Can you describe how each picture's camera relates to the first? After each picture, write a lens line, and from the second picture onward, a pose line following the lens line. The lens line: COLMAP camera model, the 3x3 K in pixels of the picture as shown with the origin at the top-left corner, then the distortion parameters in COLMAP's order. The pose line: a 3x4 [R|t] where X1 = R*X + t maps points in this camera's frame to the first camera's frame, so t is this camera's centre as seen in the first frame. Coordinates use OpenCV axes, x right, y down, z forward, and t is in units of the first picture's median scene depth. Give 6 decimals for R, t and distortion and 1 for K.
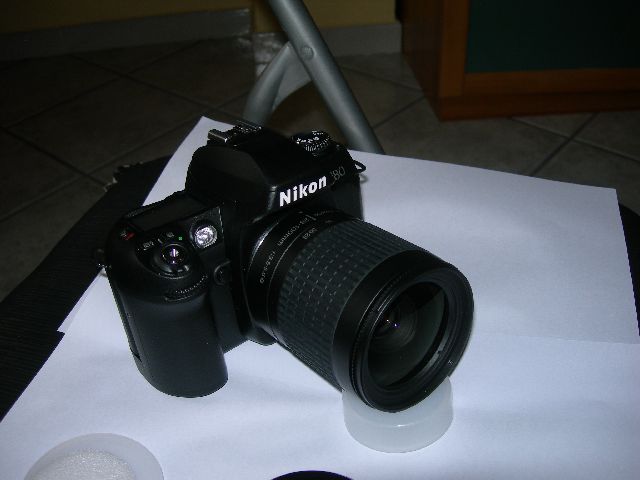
lens RADIAL K [[691.9, 0, 320.0], [0, 691.9, 240.0], [0, 0, 1]] dist [-0.144902, -0.005331]
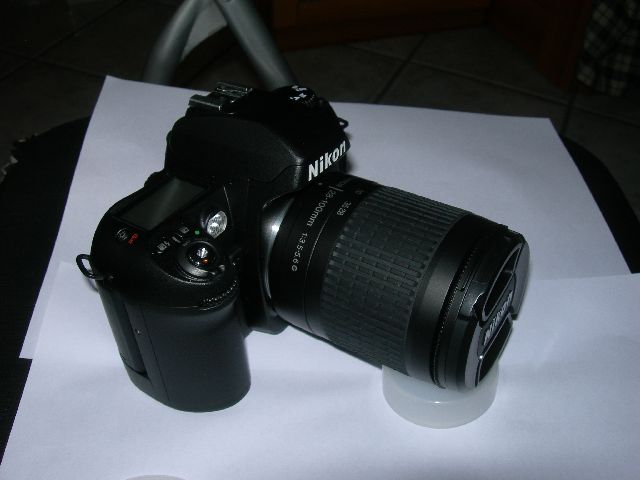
lens RADIAL K [[691.9, 0, 320.0], [0, 691.9, 240.0], [0, 0, 1]] dist [-0.144902, -0.005331]
pose [[0.956121, -0.129872, 0.262613, -0.239506], [0.103193, 0.988221, 0.113010, -0.061469], [-0.274197, -0.080952, 0.958260, 0.135360]]
